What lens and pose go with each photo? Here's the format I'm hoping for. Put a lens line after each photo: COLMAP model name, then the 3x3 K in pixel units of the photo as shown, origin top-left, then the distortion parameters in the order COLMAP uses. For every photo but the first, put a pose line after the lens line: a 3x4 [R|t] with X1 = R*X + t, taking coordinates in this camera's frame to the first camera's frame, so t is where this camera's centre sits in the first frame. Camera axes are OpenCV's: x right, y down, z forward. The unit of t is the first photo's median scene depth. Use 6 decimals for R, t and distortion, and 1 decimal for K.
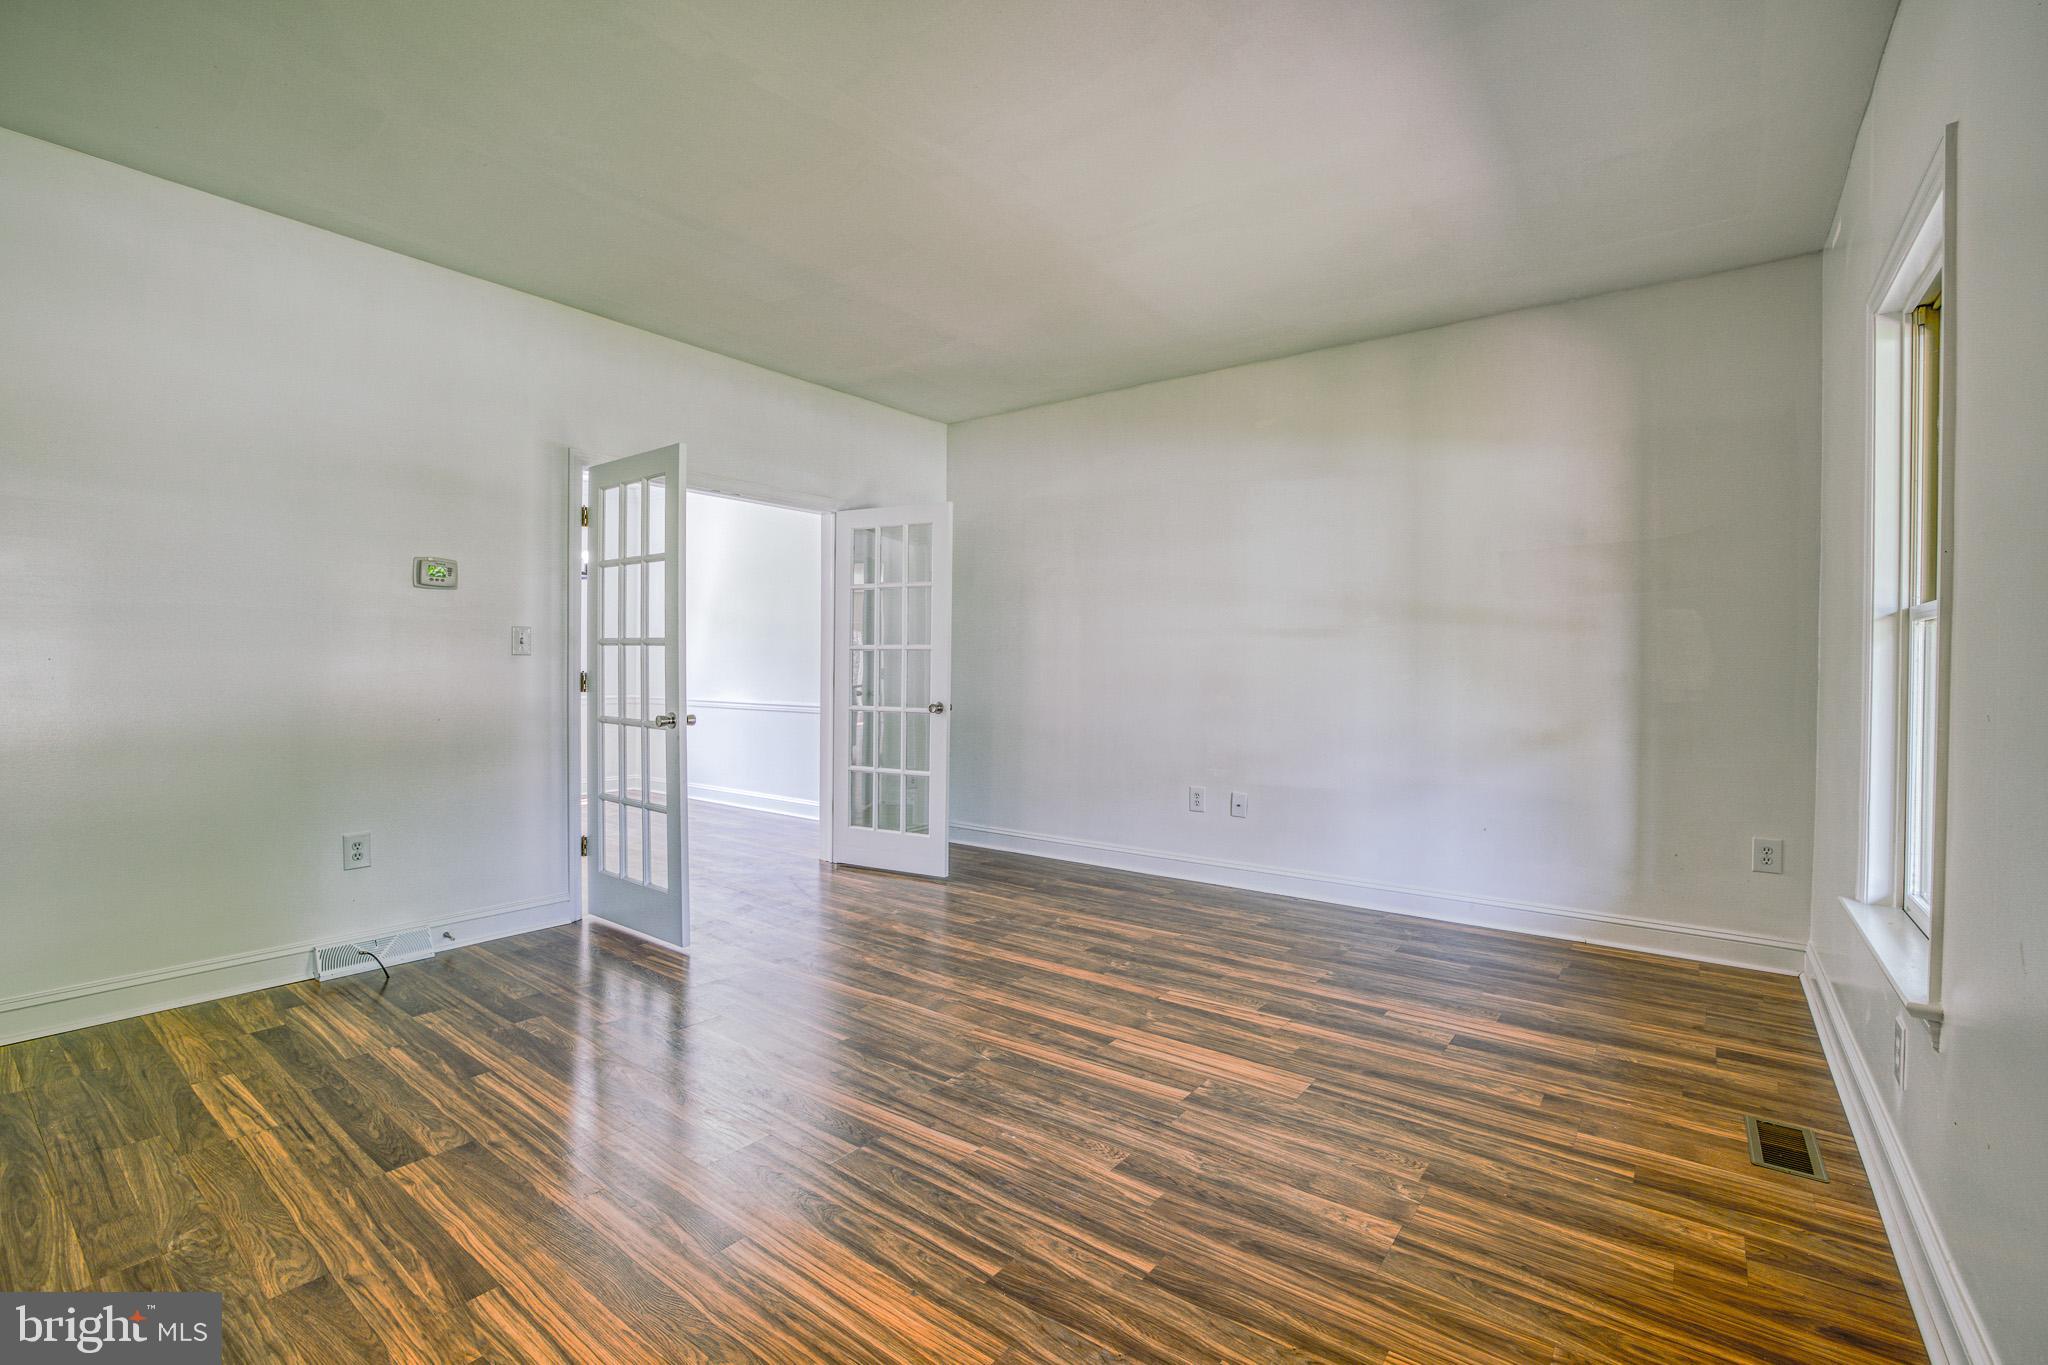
lens RADIAL K [[913.3, 0, 1013.6], [0, 913.3, 676.6], [0, 0, 1]] dist [-0.057249, 0.019809]
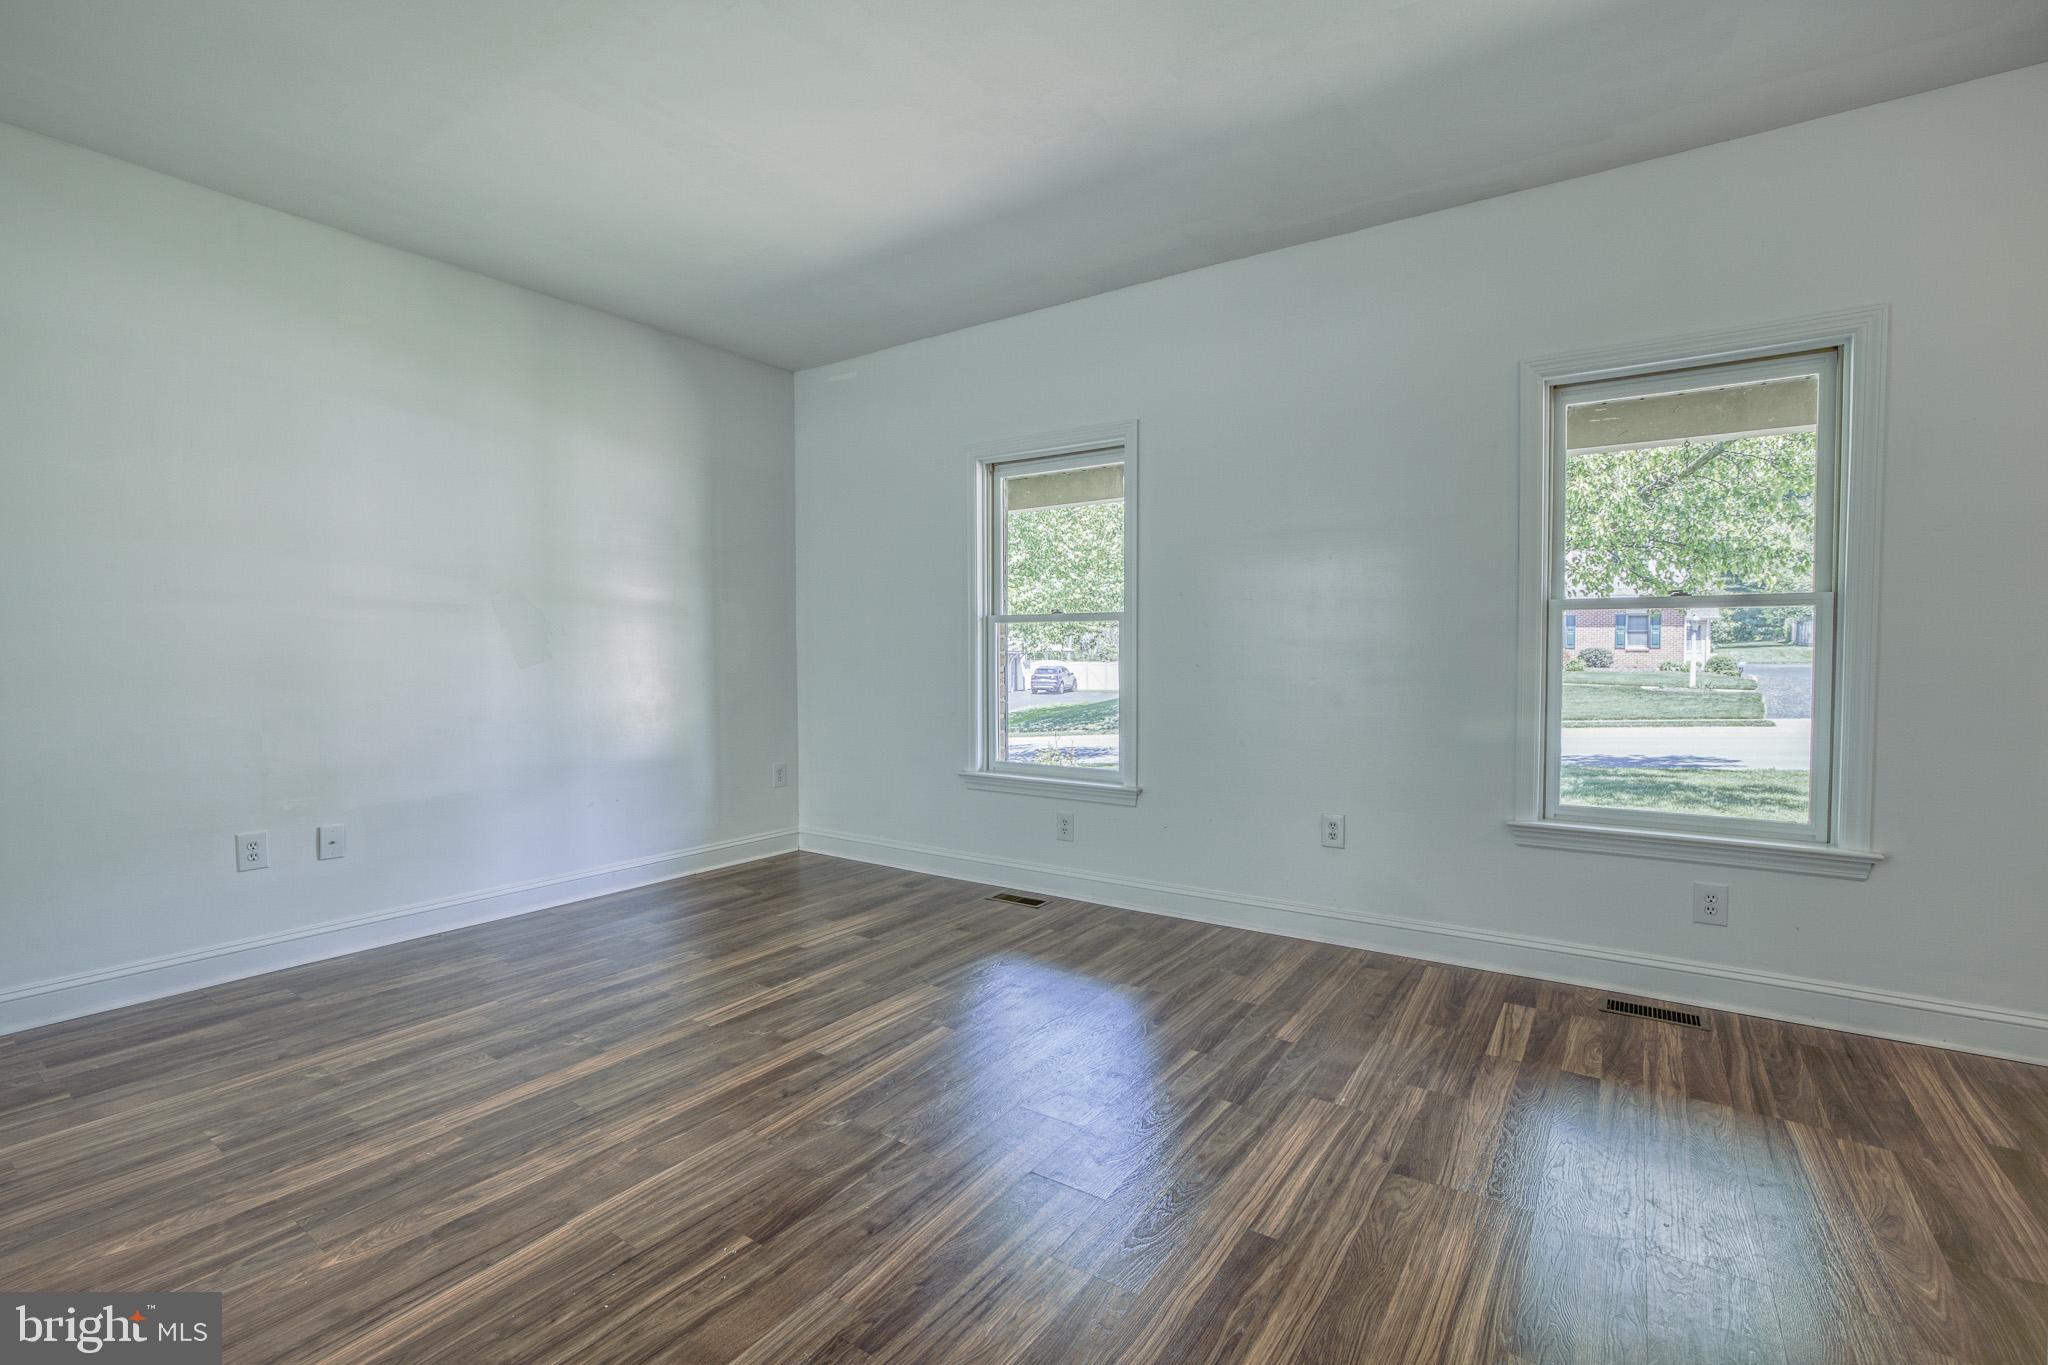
lens RADIAL K [[913.3, 0, 1013.6], [0, 913.3, 676.6], [0, 0, 1]] dist [-0.057249, 0.019809]
pose [[-0.051205, -0.037533, 0.997983, -0.709265], [0.013451, 0.999177, 0.038268, -0.013765], [-0.998598, 0.015383, -0.050658, 0.737948]]
